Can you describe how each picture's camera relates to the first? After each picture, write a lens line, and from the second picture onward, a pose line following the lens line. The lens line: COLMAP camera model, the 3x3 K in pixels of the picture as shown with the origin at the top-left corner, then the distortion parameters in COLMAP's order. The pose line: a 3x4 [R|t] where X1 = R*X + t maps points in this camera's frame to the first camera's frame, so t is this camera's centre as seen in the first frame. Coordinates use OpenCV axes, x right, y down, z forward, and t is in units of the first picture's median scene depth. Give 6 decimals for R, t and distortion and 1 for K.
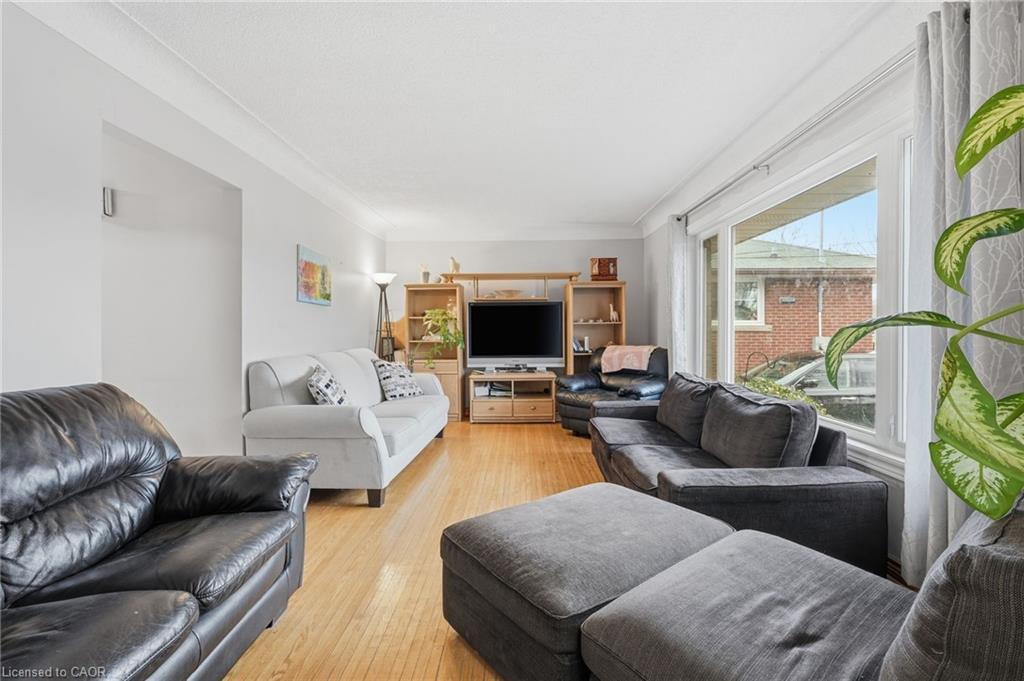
lens RADIAL K [[461.5, 0, 484.1], [0, 461.5, 339.4], [0, 0, 1]] dist [-0.004199, 0.000631]
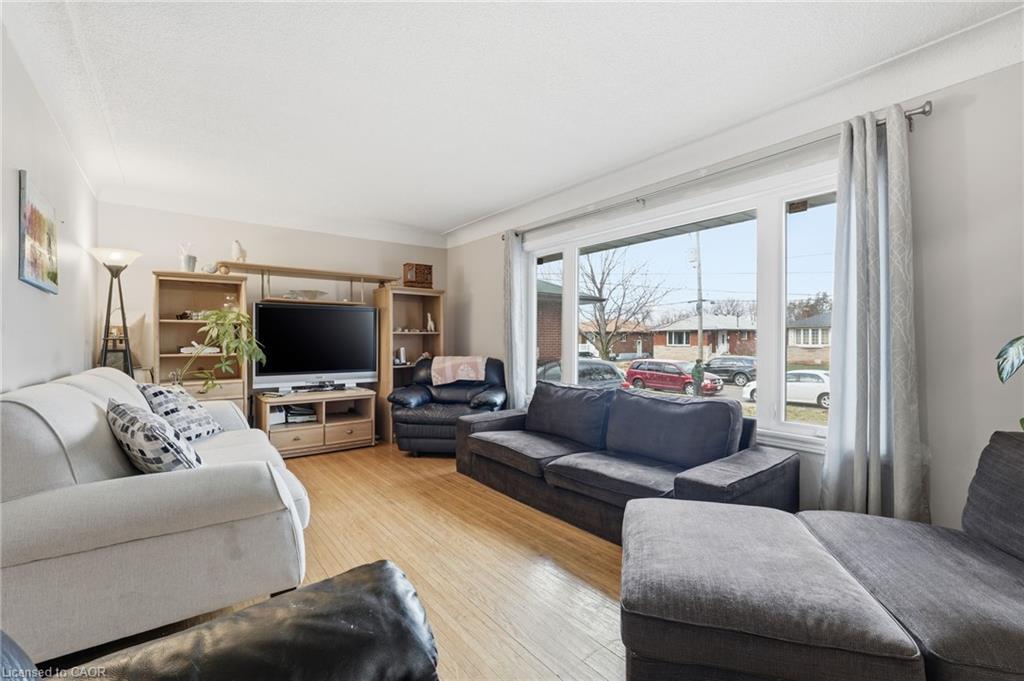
lens RADIAL K [[461.5, 0, 484.1], [0, 461.5, 339.4], [0, 0, 1]] dist [-0.004199, 0.000631]
pose [[0.769171, 0.007665, 0.638997, -0.244301], [0.008490, 0.999717, -0.022212, 0.000162], [-0.638987, 0.022510, 0.768888, 0.191985]]
